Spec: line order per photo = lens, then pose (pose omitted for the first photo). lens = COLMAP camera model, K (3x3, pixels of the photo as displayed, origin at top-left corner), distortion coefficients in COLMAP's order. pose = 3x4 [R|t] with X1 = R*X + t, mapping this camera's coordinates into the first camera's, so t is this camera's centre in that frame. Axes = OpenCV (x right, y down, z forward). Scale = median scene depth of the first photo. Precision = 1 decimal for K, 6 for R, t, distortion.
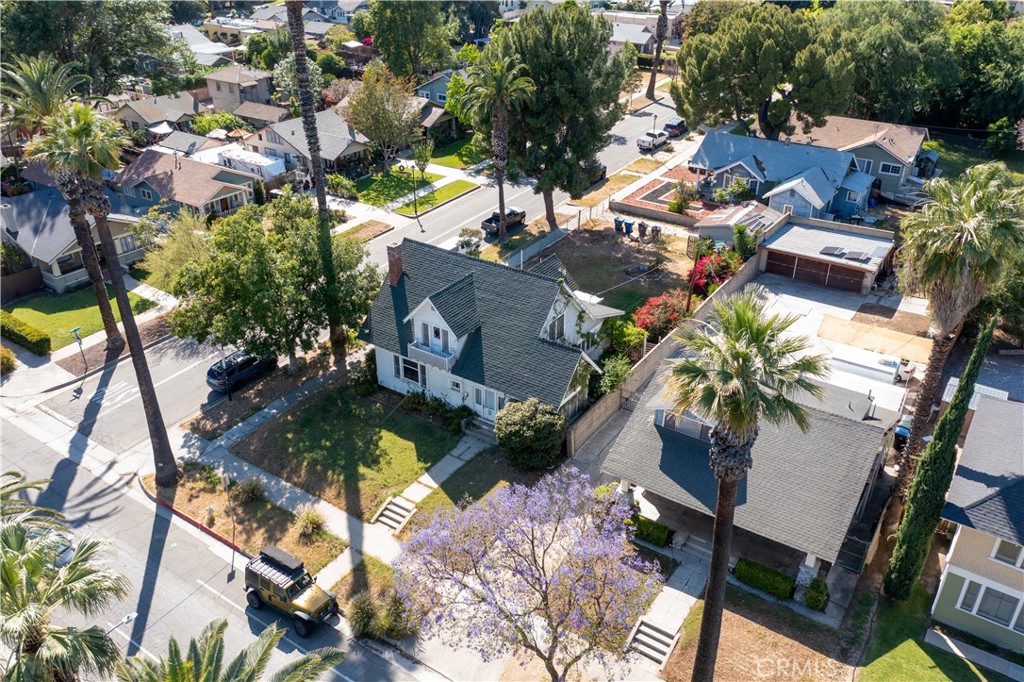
lens RADIAL K [[803.5, 0, 514.1], [0, 803.5, 339.8], [0, 0, 1]] dist [-0.012442, 0.001650]
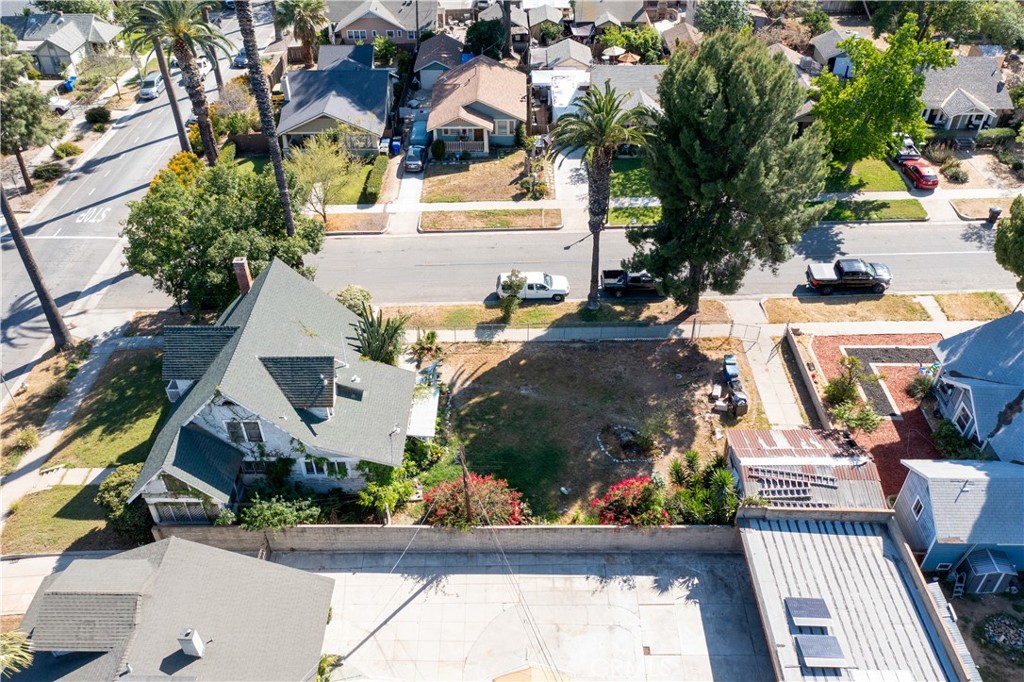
lens RADIAL K [[803.5, 0, 516.0], [0, 803.5, 342.9], [0, 0, 1]] dist [-0.012442, 0.001650]
pose [[0.558410, 0.521194, -0.645396, 0.486338], [-0.394053, 0.851268, 0.346504, -0.342588], [0.730001, 0.060829, 0.680734, 0.409885]]
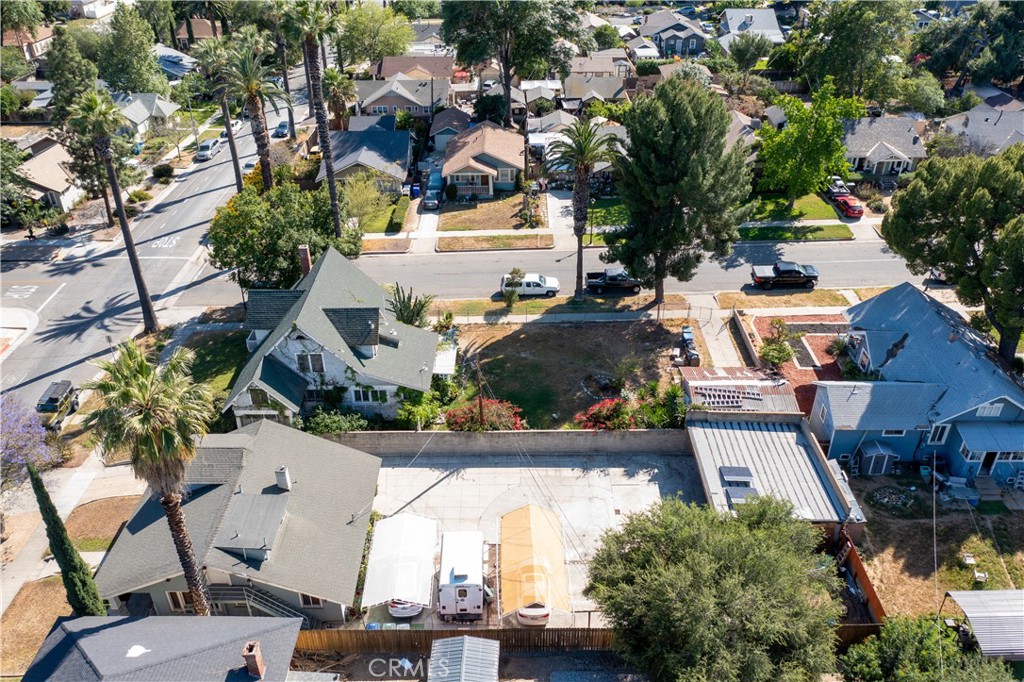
lens RADIAL K [[803.5, 0, 516.9], [0, 803.5, 343.1], [0, 0, 1]] dist [-0.012442, 0.001650]
pose [[0.561575, 0.436228, -0.703092, 0.673712], [-0.389984, 0.888976, 0.240070, -0.285520], [0.729758, 0.139377, 0.669349, 0.295389]]
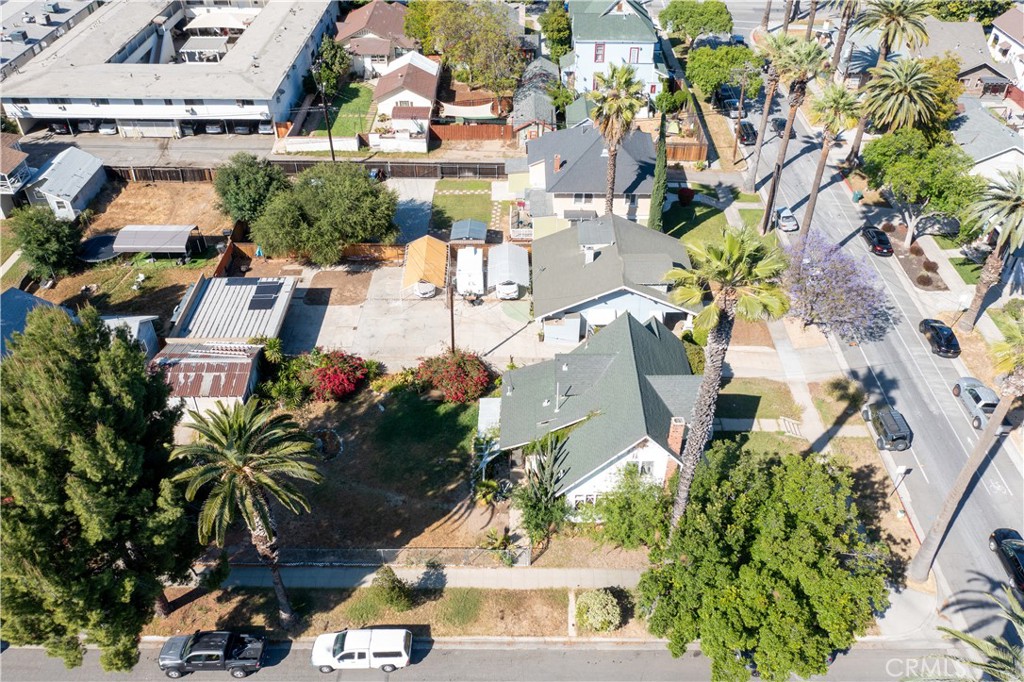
lens RADIAL K [[803.5, 0, 516.9], [0, 803.5, 350.2], [0, 0, 1]] dist [-0.012442, 0.001650]
pose [[-0.559575, -0.542271, 0.626752, -0.389251], [0.375018, 0.508714, 0.774965, -0.649128], [-0.739079, 0.668695, -0.081302, 0.796362]]
